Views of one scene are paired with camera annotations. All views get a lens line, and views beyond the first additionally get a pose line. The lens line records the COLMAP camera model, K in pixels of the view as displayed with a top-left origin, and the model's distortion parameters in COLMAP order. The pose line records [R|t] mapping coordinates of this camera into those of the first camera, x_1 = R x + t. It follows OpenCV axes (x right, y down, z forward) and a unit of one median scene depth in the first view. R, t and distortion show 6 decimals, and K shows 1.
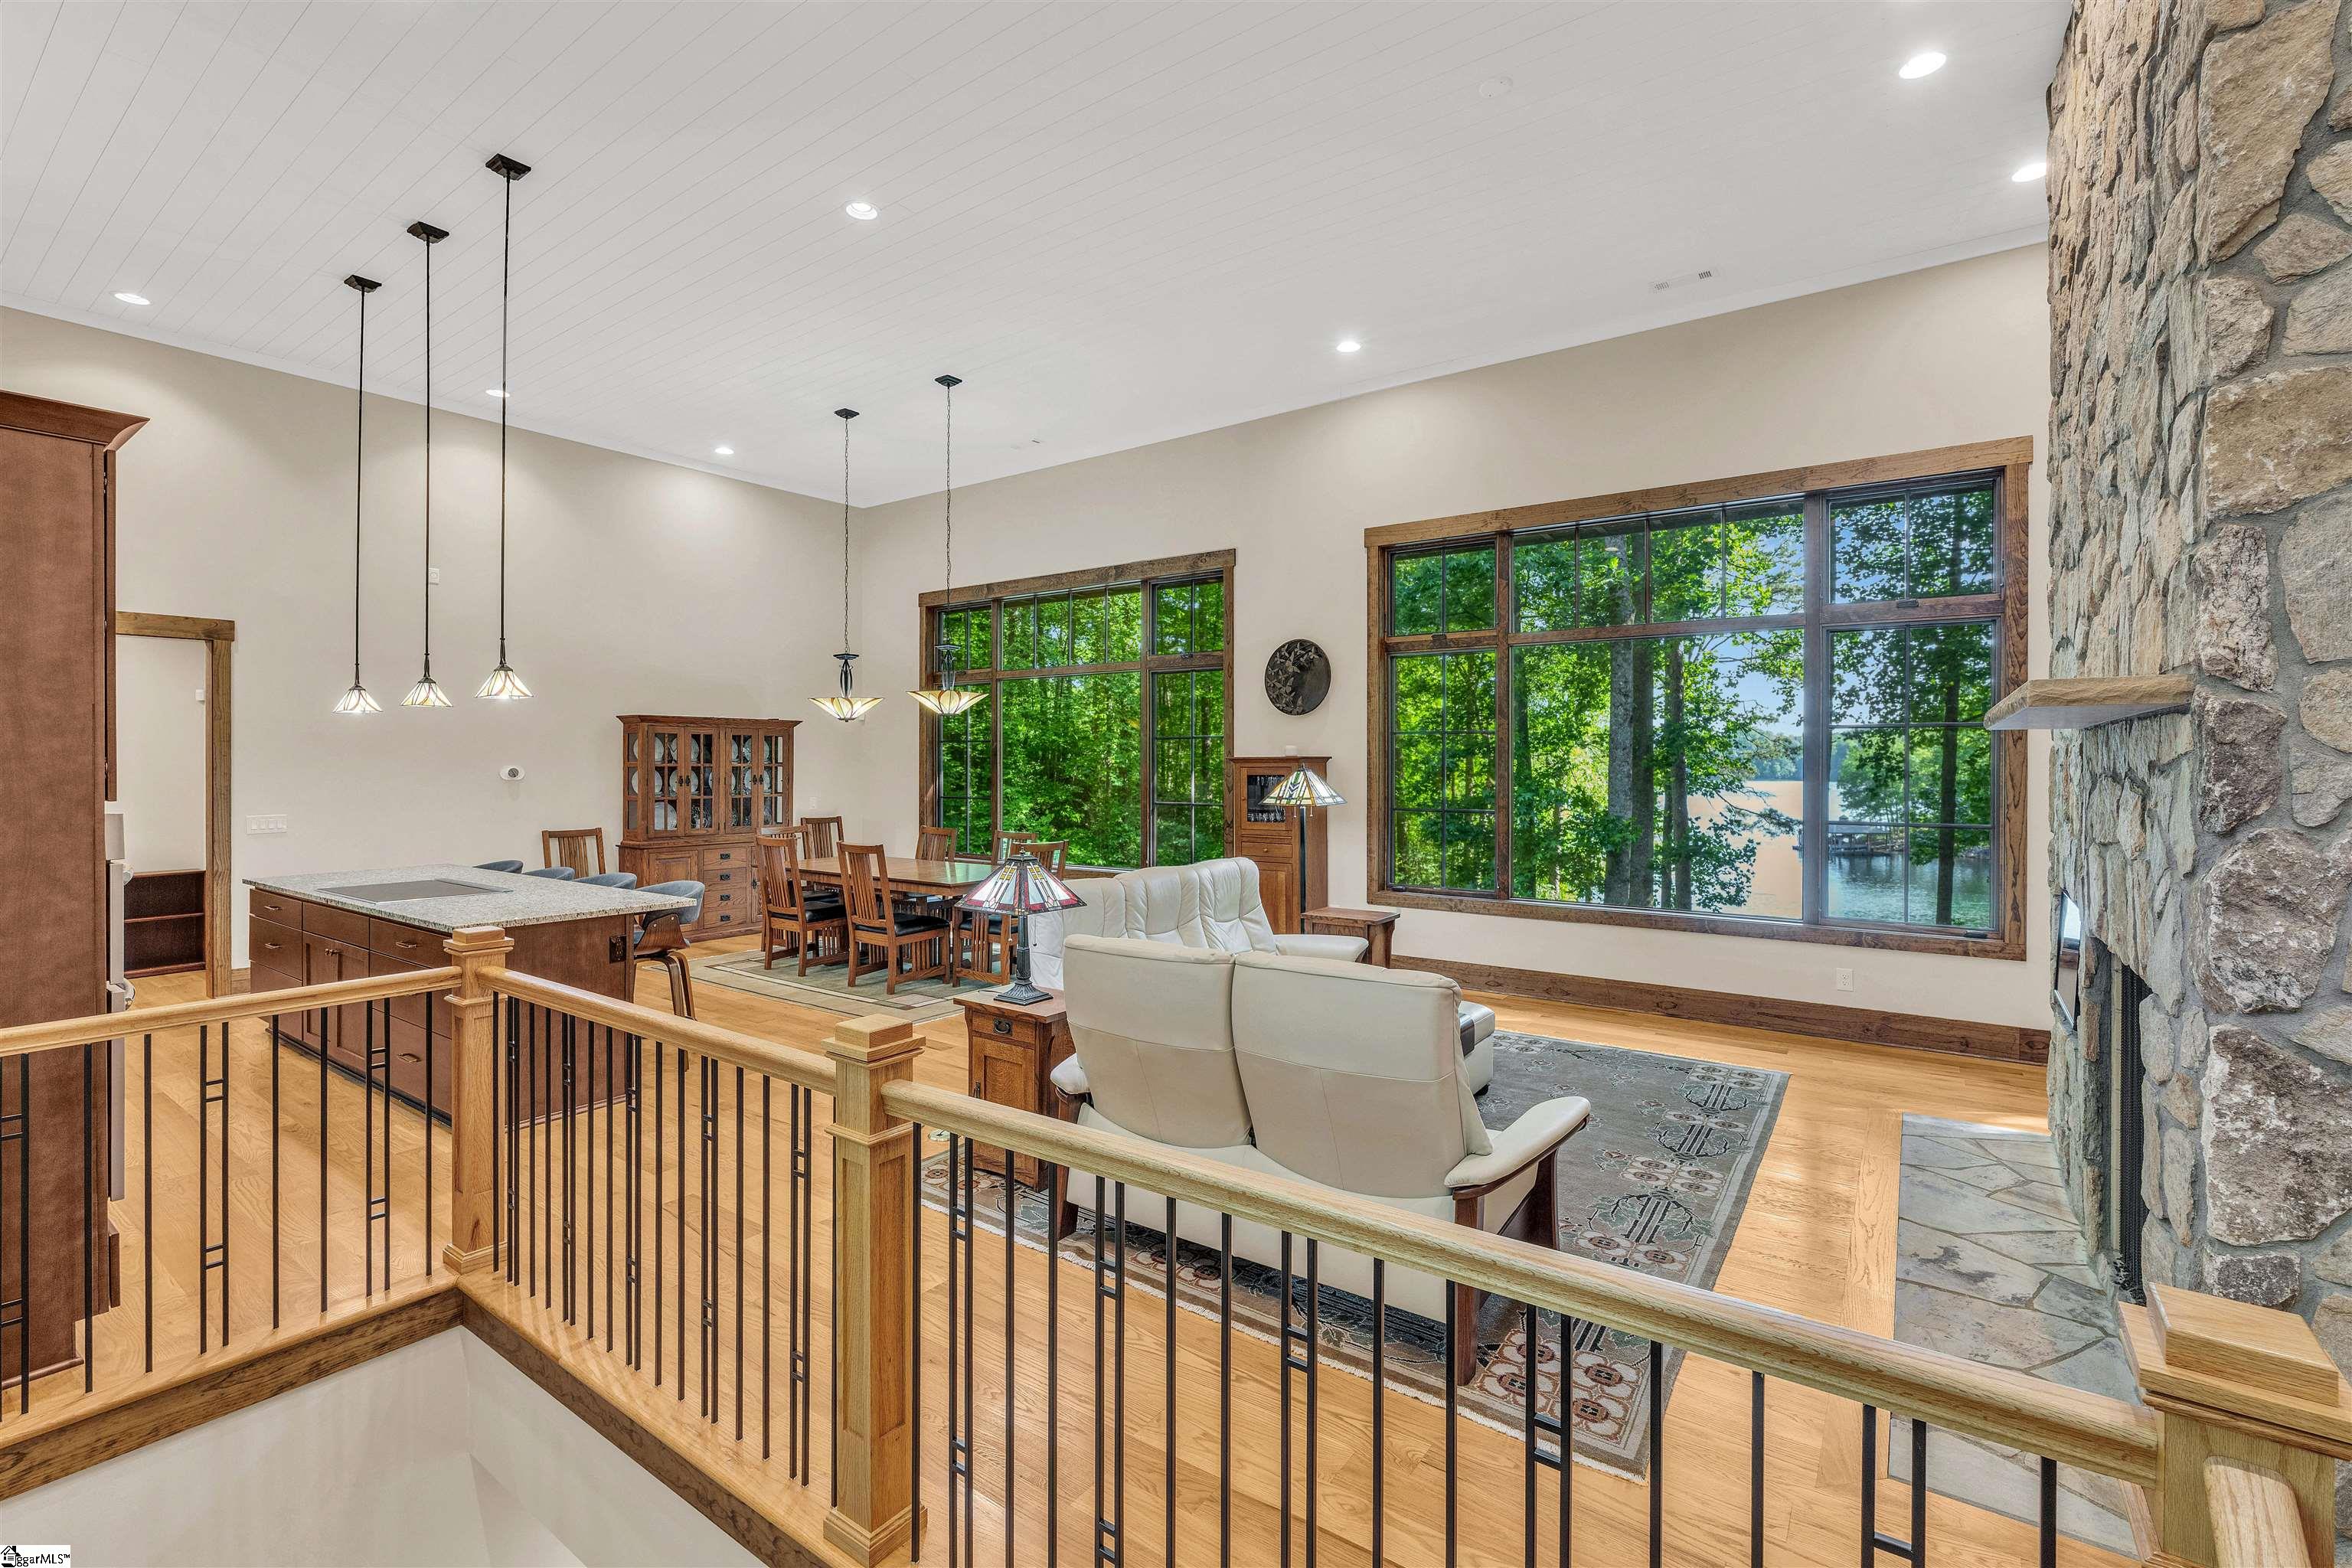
lens RADIAL K [[1044.8, 0, 1173.1], [0, 1044.8, 764.8], [0, 0, 1]] dist [0.001146, 0.000090]
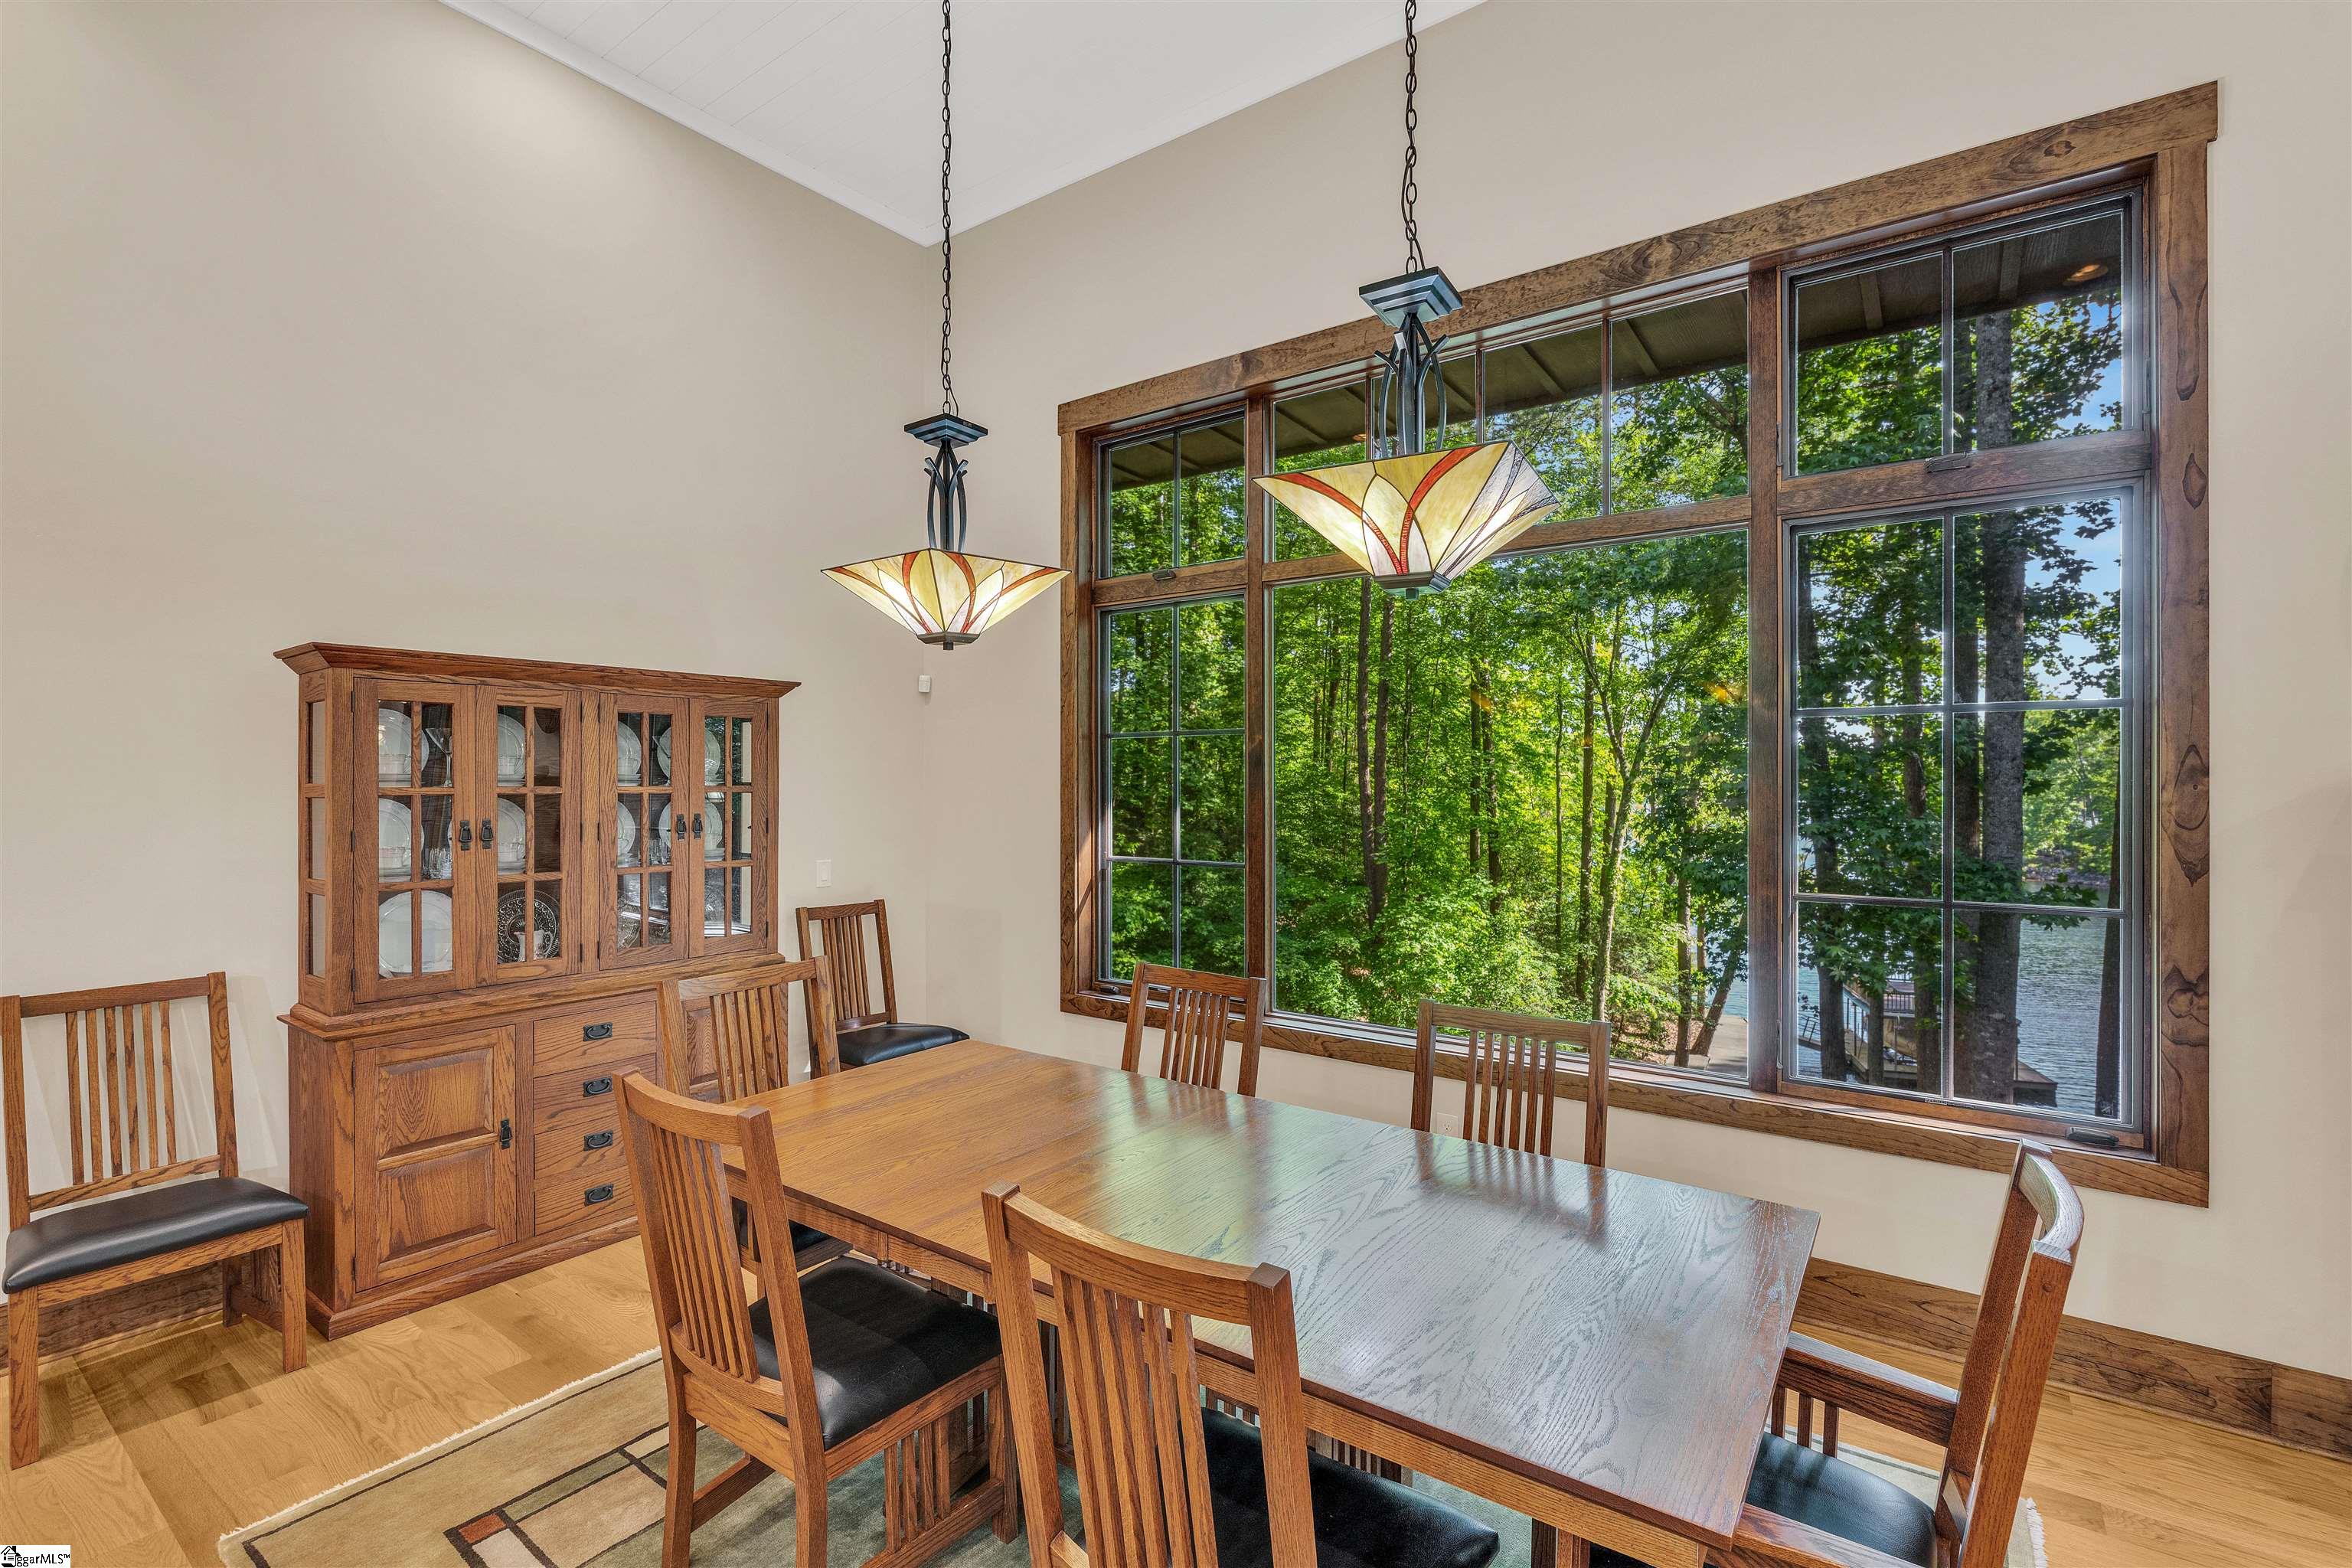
lens RADIAL K [[1050.9, 0, 1165.0], [0, 1050.9, 783.5], [0, 0, 1]] dist [-0.009516, 0.000017]
pose [[0.999989, -0.001390, -0.004554, -0.226673], [0.001395, 0.999998, 0.001116, -0.002211], [0.004553, -0.001123, 0.999989, 0.636276]]
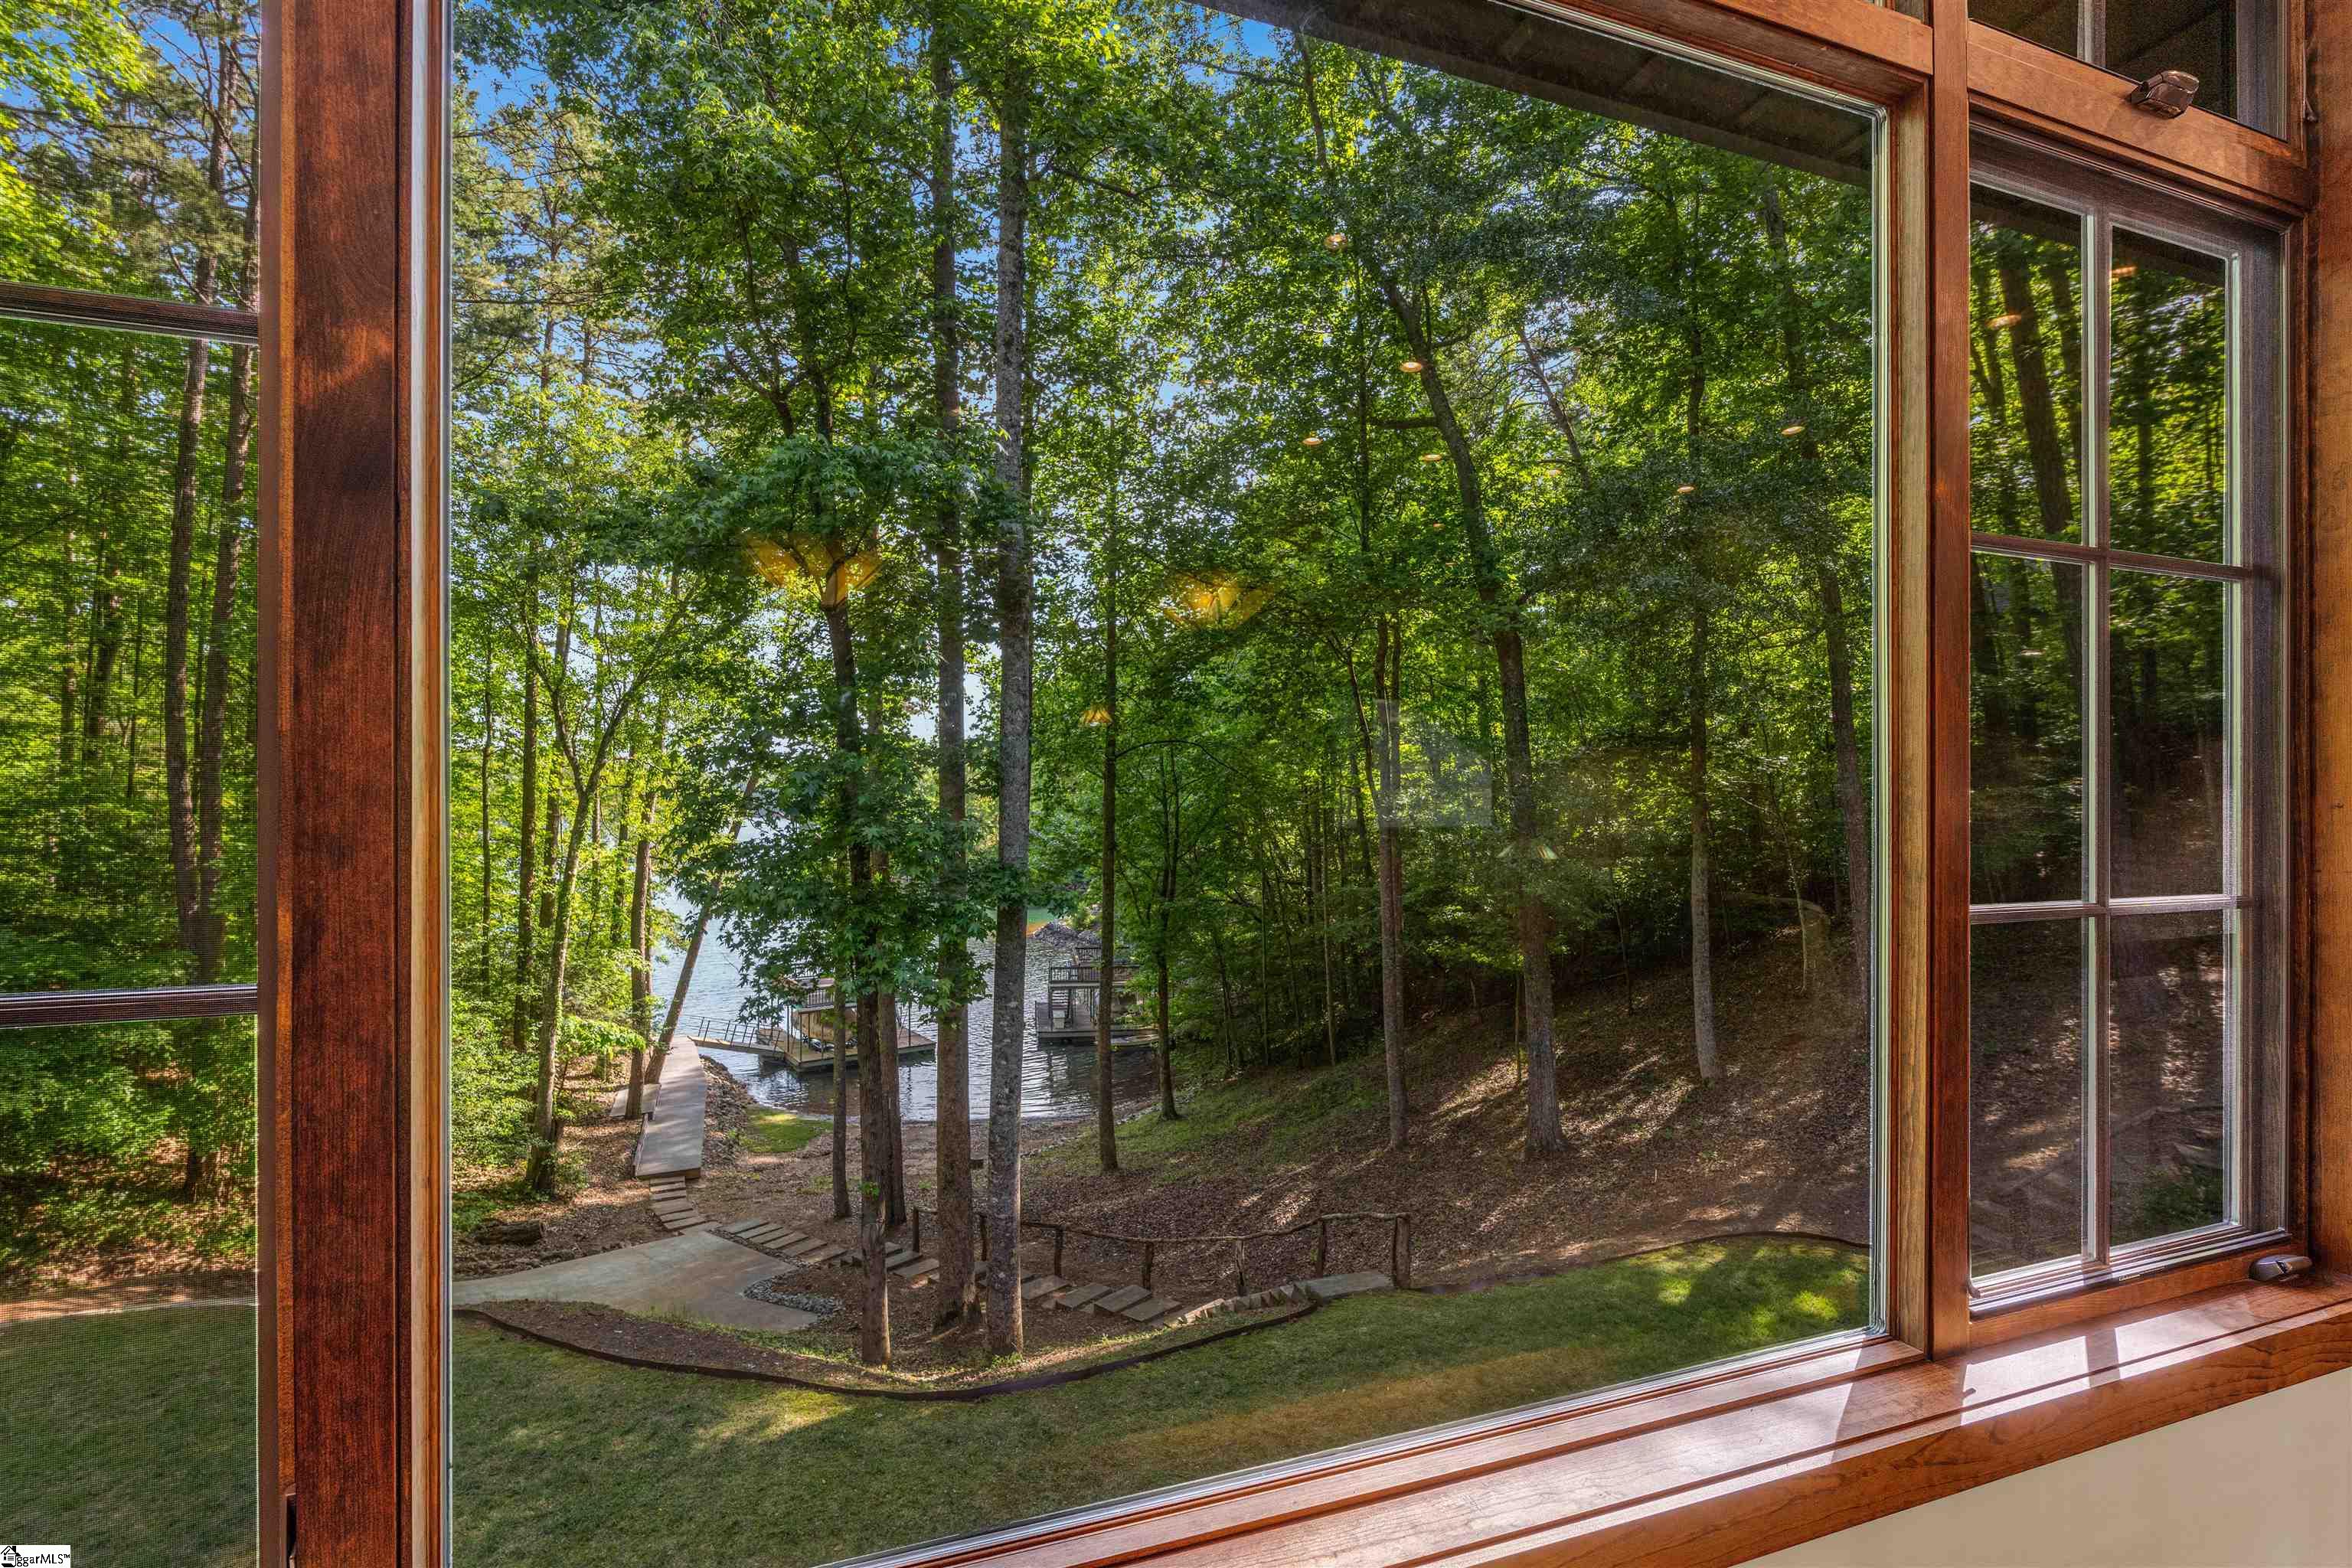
lens RADIAL K [[1071.2, 0, 1176.3], [0, 1071.2, 801.7], [0, 0, 1]] dist [0.001096, 0.000306]
pose [[0.585993, -0.007439, 0.810282, -0.223193], [0.005483, 0.999971, 0.005215, 0.013502], [-0.810298, 0.001387, 0.586017, 0.909190]]
